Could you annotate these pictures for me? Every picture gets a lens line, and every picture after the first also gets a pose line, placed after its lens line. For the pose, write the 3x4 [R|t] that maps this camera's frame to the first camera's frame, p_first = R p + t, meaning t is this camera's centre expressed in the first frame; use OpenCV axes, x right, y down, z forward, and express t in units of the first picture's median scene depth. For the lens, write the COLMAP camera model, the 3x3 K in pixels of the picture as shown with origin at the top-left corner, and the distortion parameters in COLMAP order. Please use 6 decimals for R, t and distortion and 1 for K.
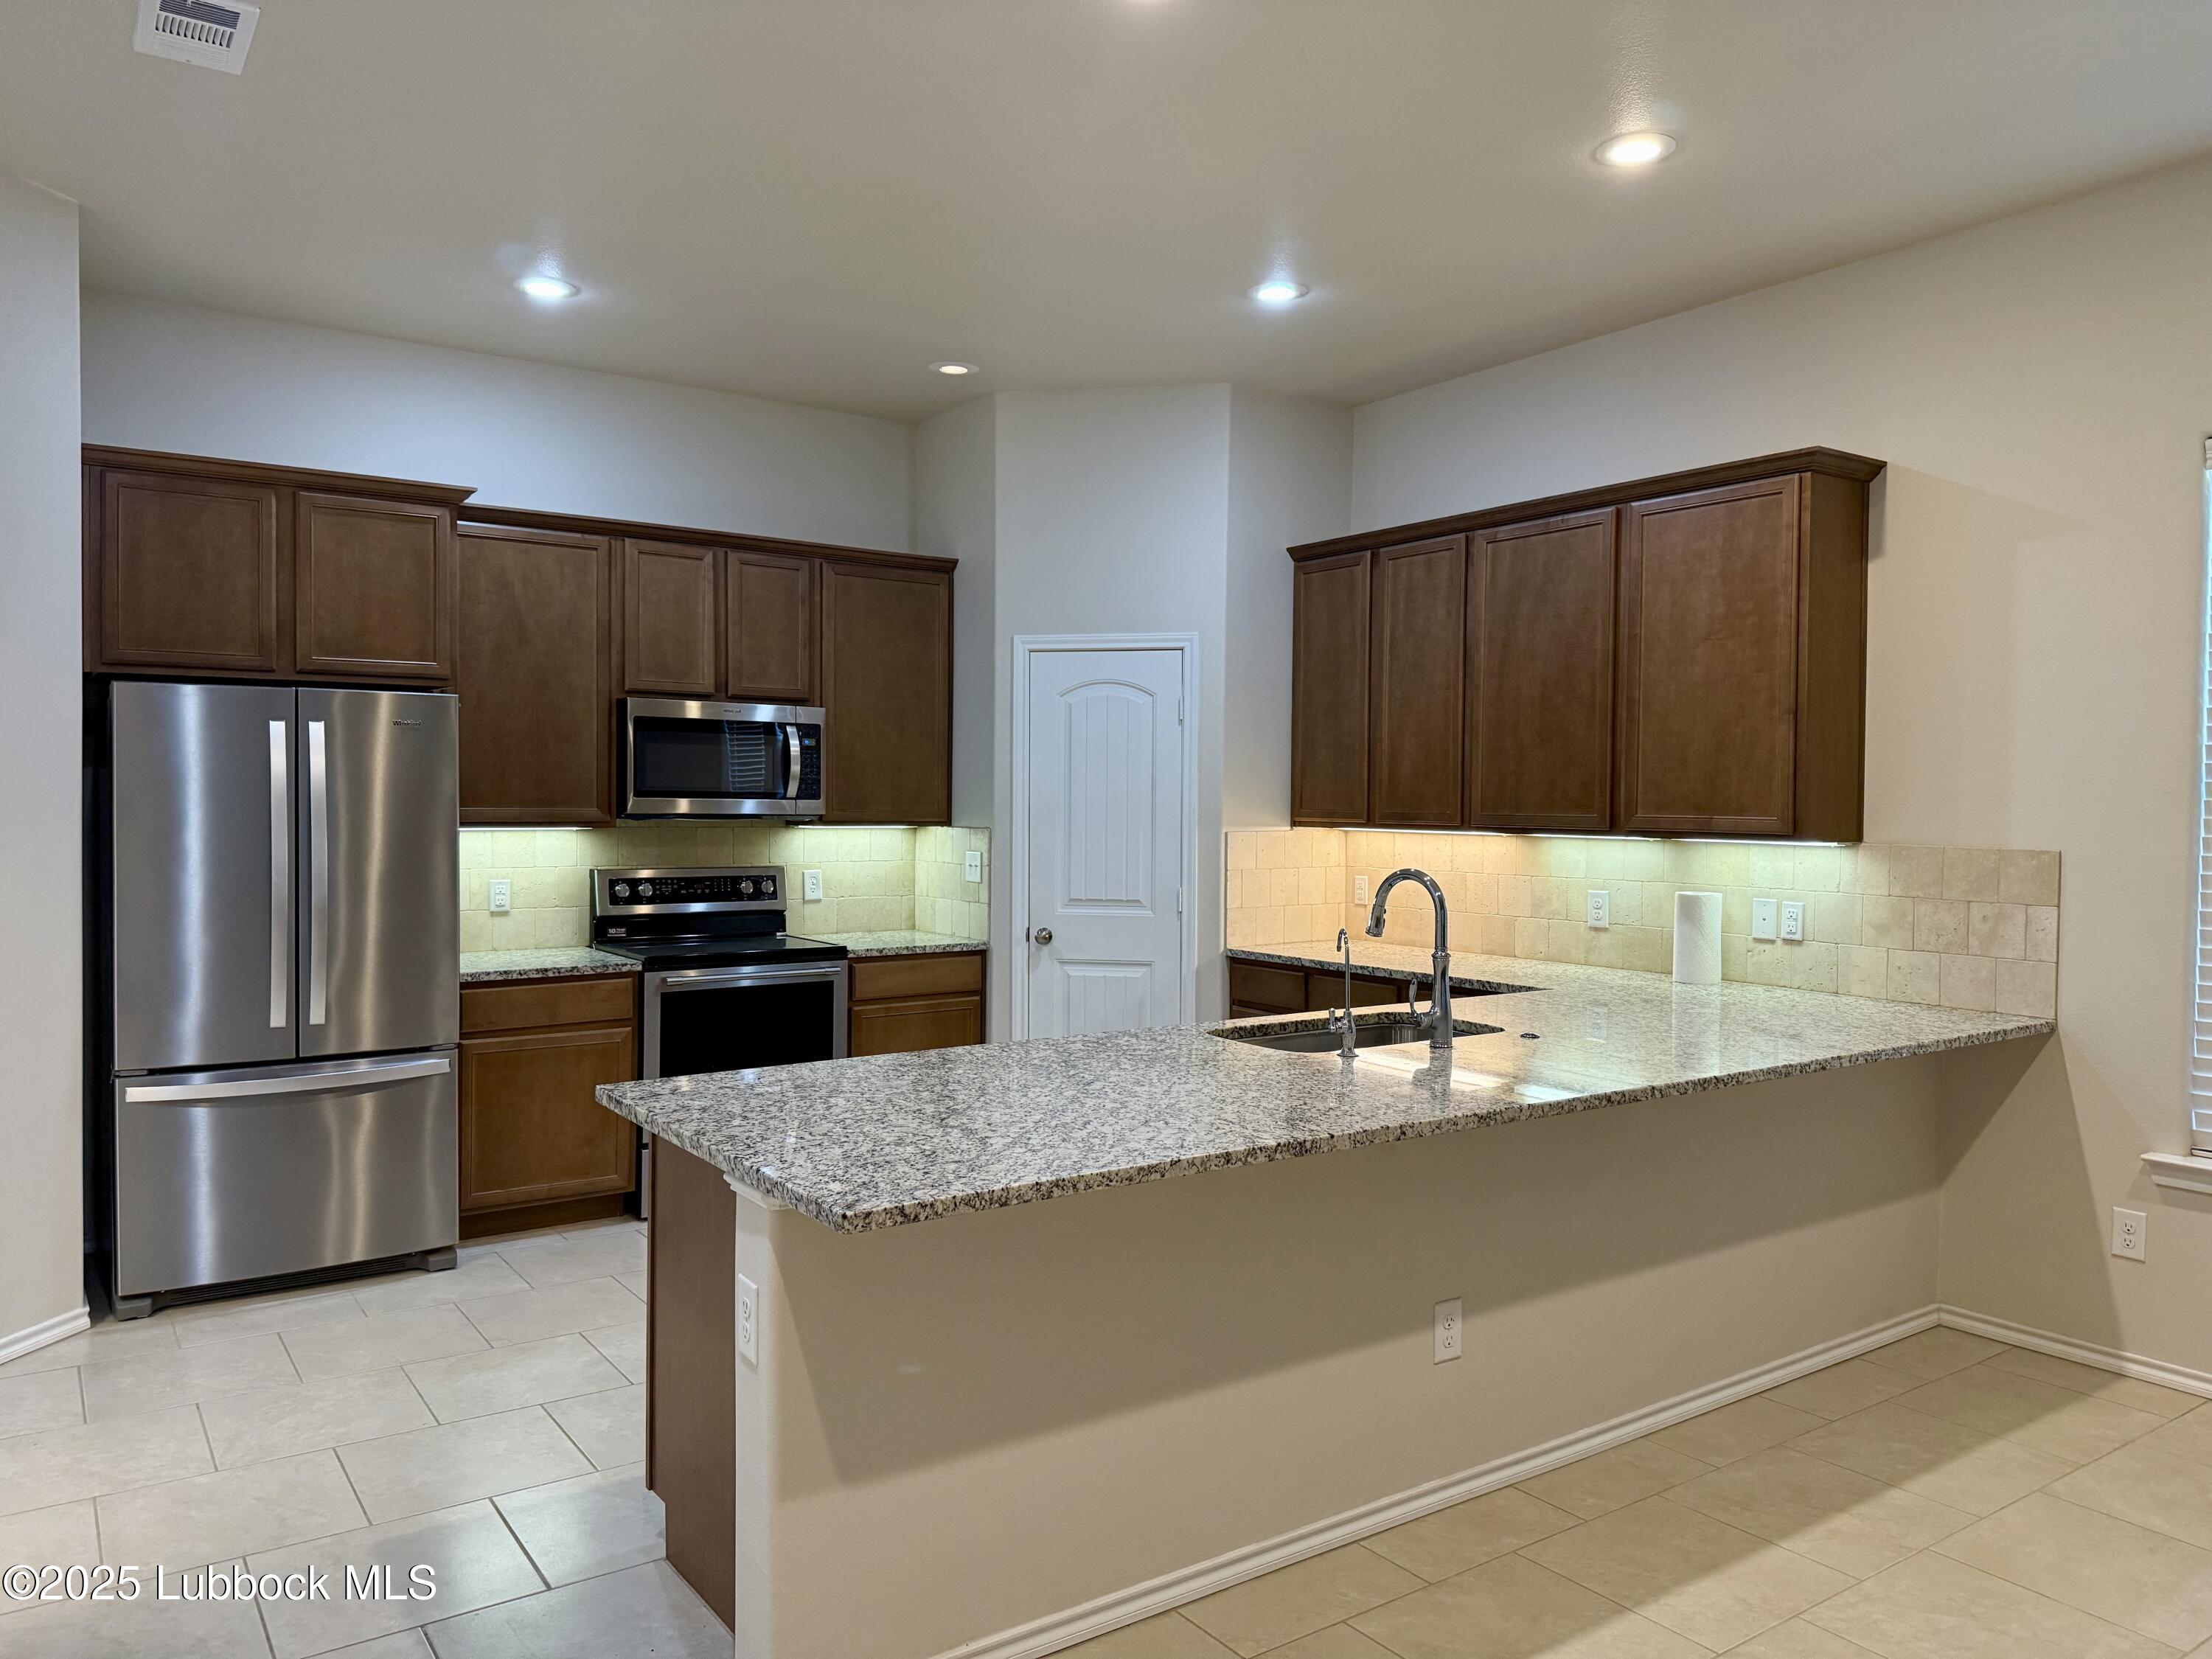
lens RADIAL K [[1540.0, 0, 1107.2], [0, 1540.0, 830.7], [0, 0, 1]] dist [0.069644, -0.079239]
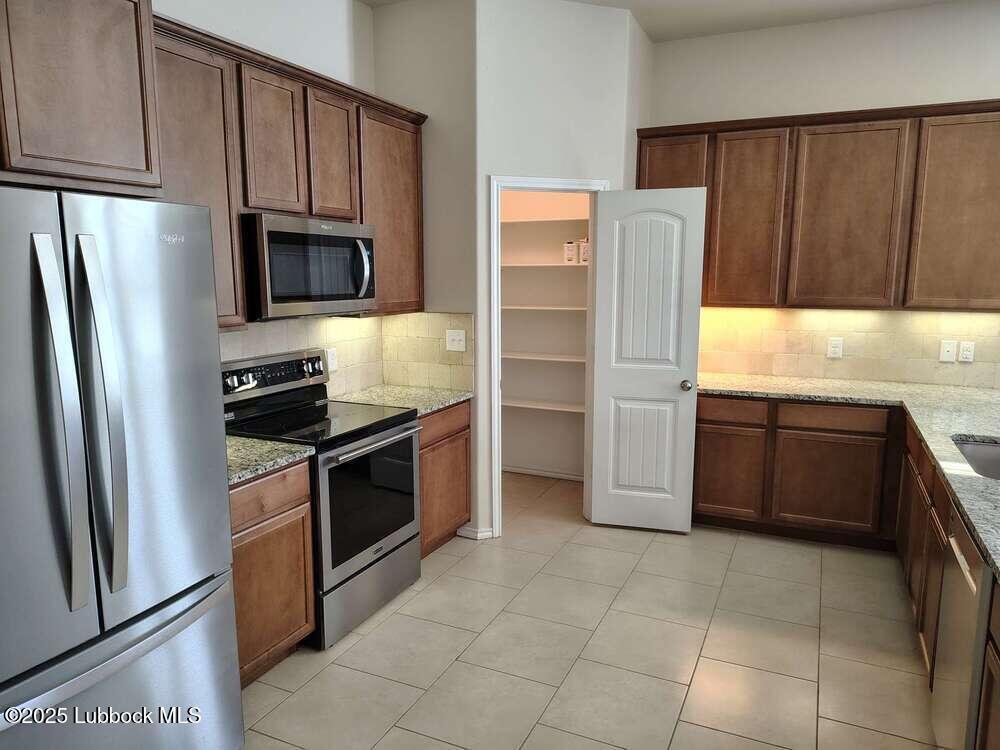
lens RADIAL K [[688.4, 0, 502.9], [0, 688.4, 381.8], [0, 0, 1]] dist [0.021814, -0.032608]
pose [[0.863162, -0.089612, 0.496912, -0.432480], [0.019069, 0.989209, 0.145267, -0.036125], [-0.504567, -0.115913, 0.855556, 0.493462]]
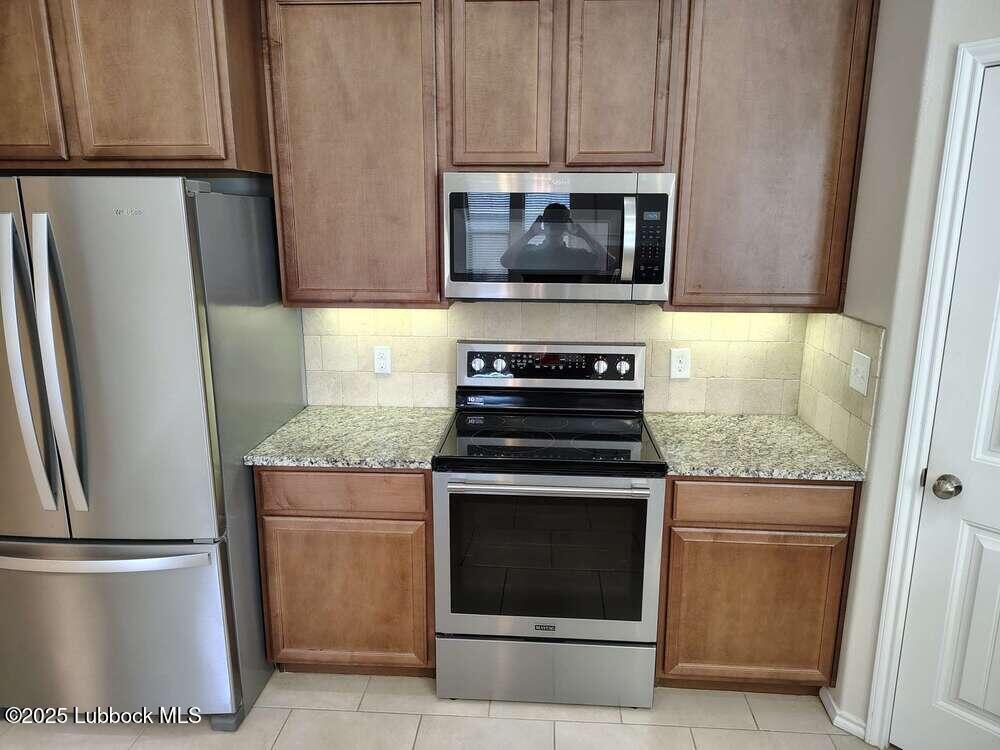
lens RADIAL K [[688.4, 0, 503.4], [0, 688.4, 382.6], [0, 0, 1]] dist [0.021814, -0.032608]
pose [[0.780285, 0.136824, -0.610274, -0.014364], [-0.010136, 0.978415, 0.206402, -0.049715], [0.625342, -0.154867, 0.764829, 0.715212]]
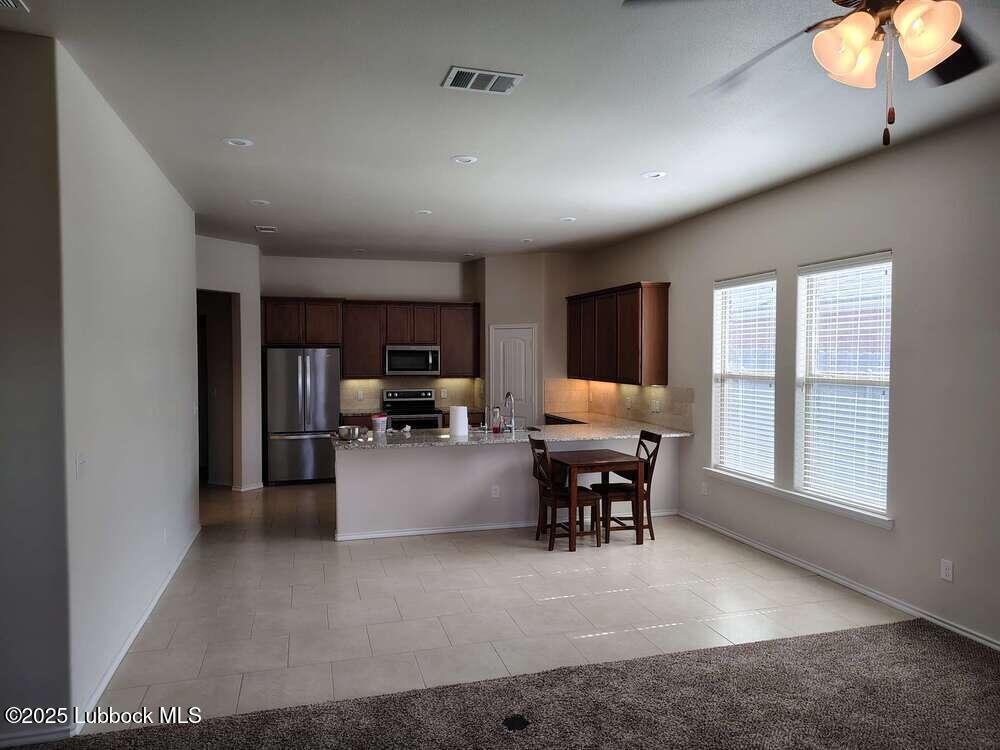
lens RADIAL K [[688.4, 0, 507.0], [0, 688.4, 377.0], [0, 0, 1]] dist [0.021814, -0.032608]
pose [[0.945598, 0.001397, -0.325336, 0.565960], [0.001114, 0.999971, 0.007532, -0.019674], [0.325337, -0.007485, 0.945569, -0.567427]]
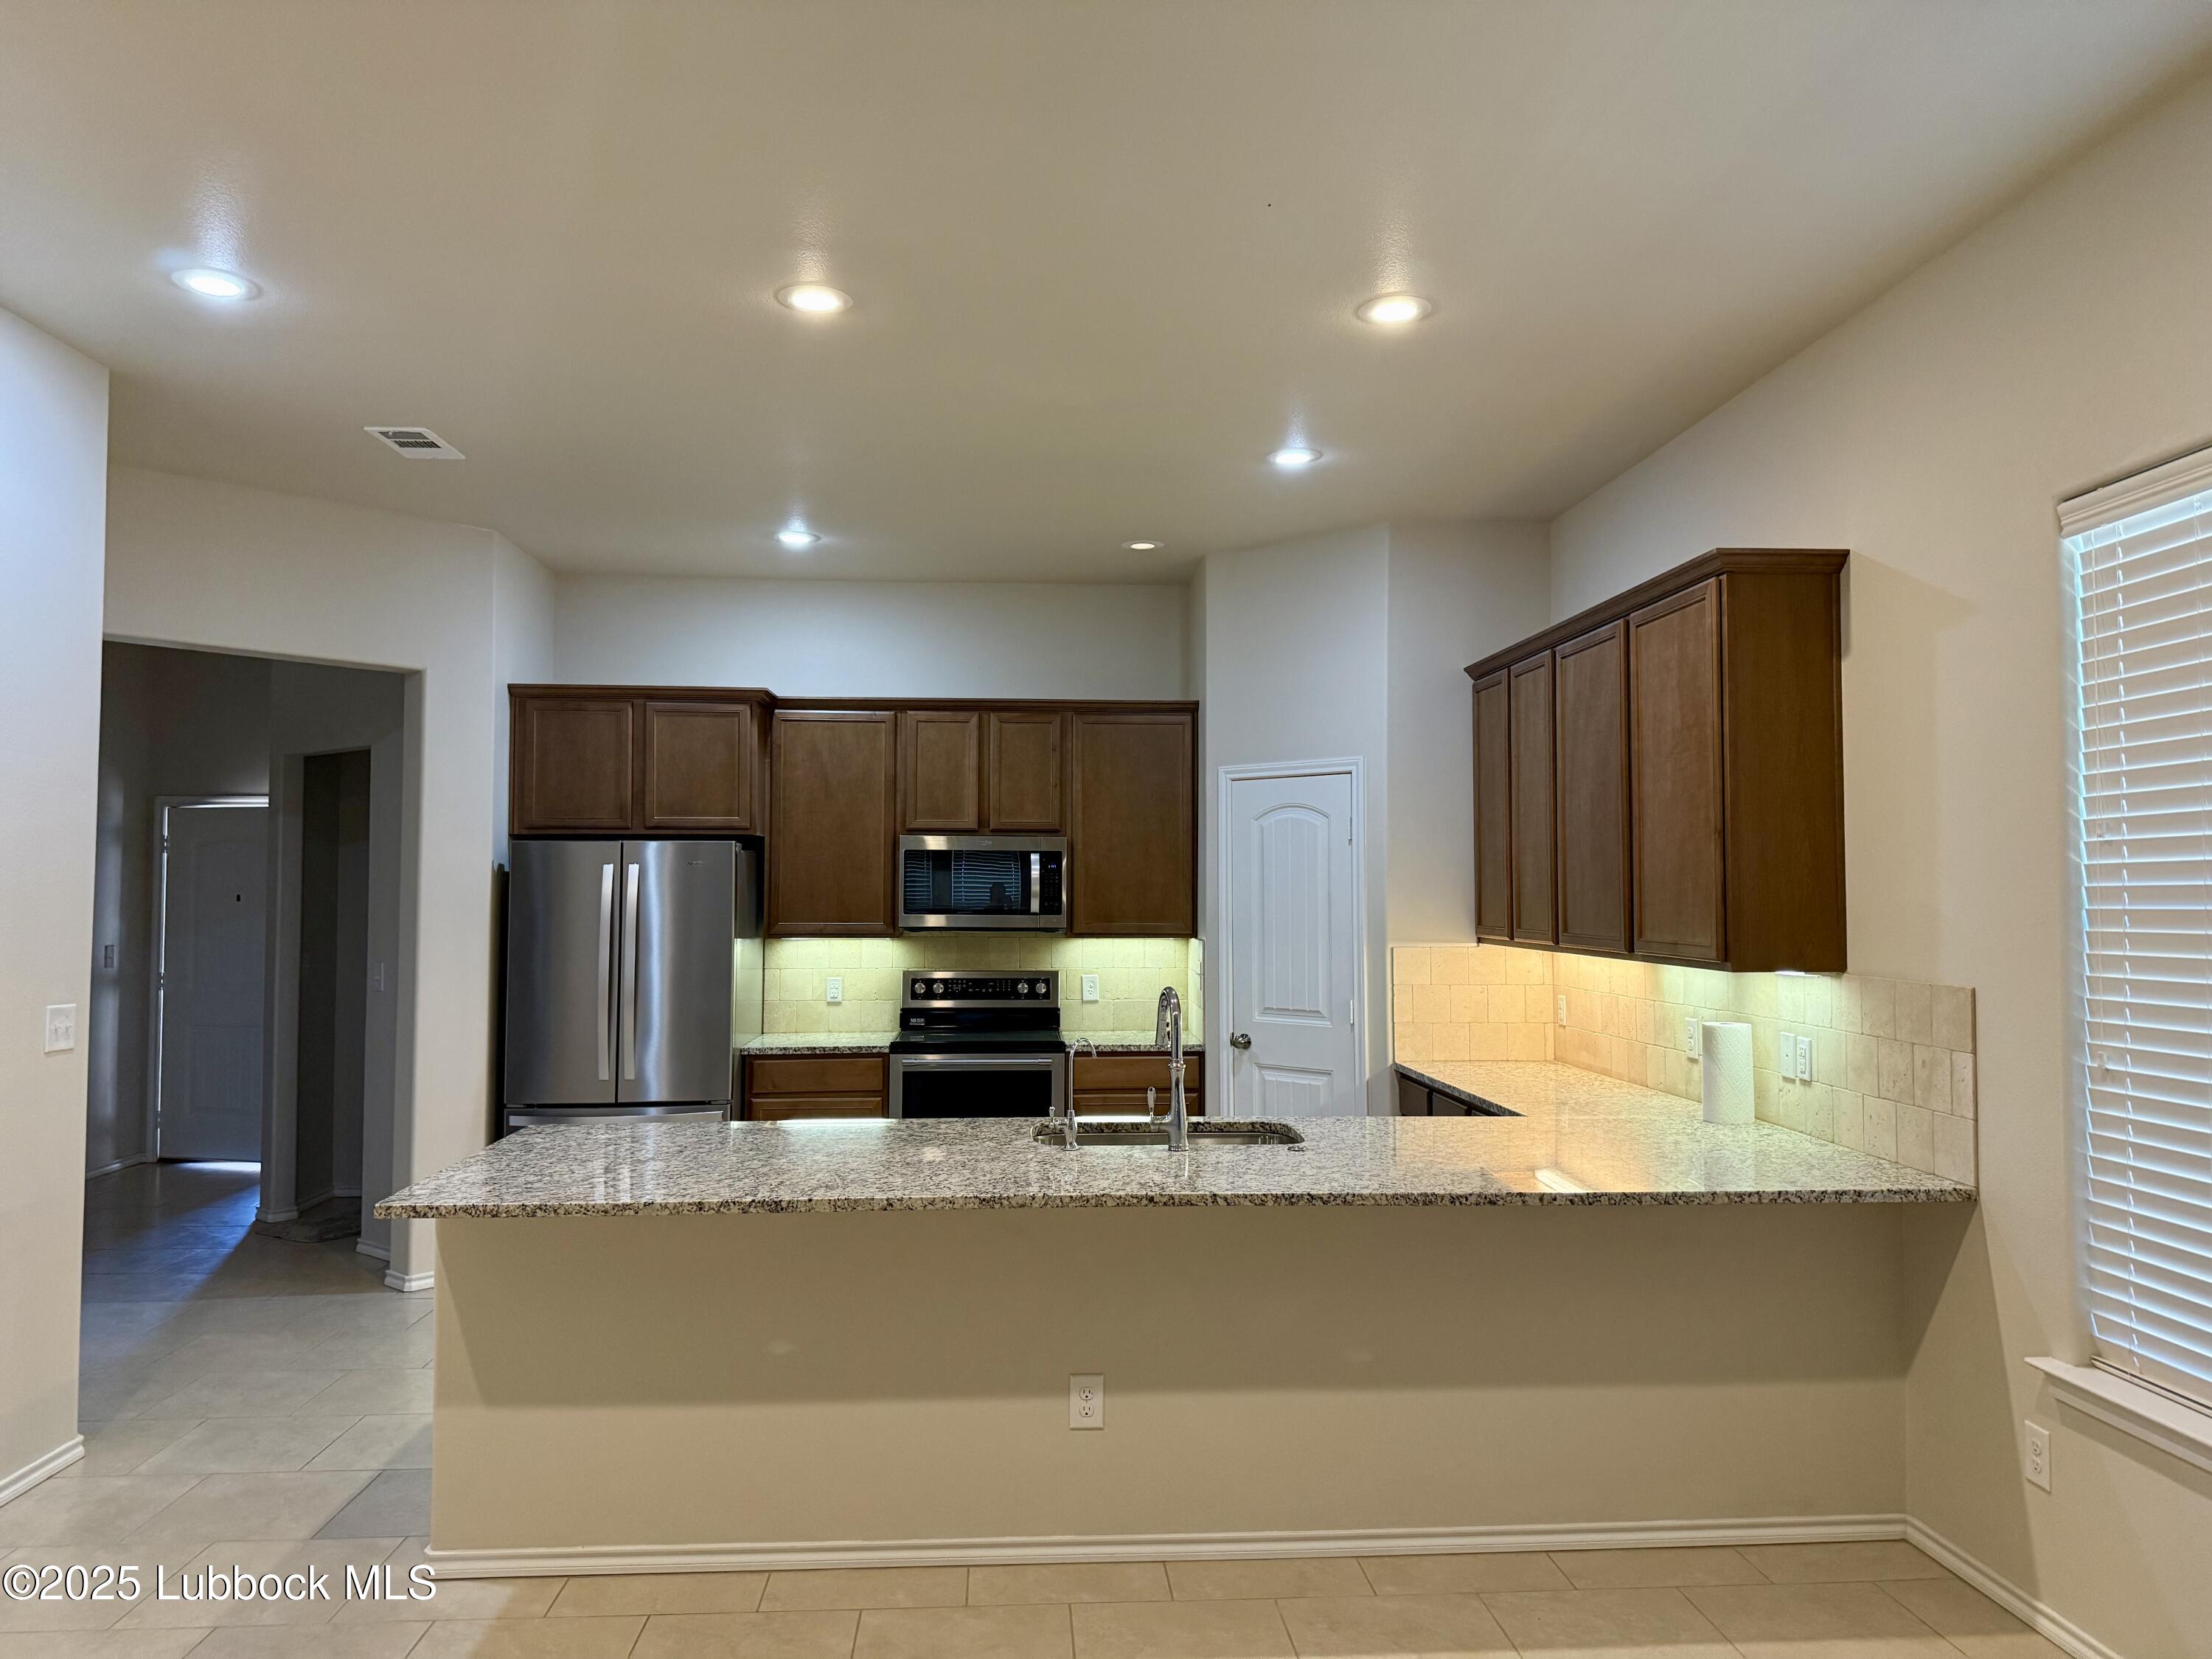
lens RADIAL K [[1540.0, 0, 1113.6], [0, 1540.0, 830.9], [0, 0, 1]] dist [0.069644, -0.079239]
pose [[0.855698, -0.026203, -0.516812, 0.508985], [-0.006773, 0.998064, -0.061817, -0.013237], [0.517432, 0.056398, 0.853864, 0.016232]]
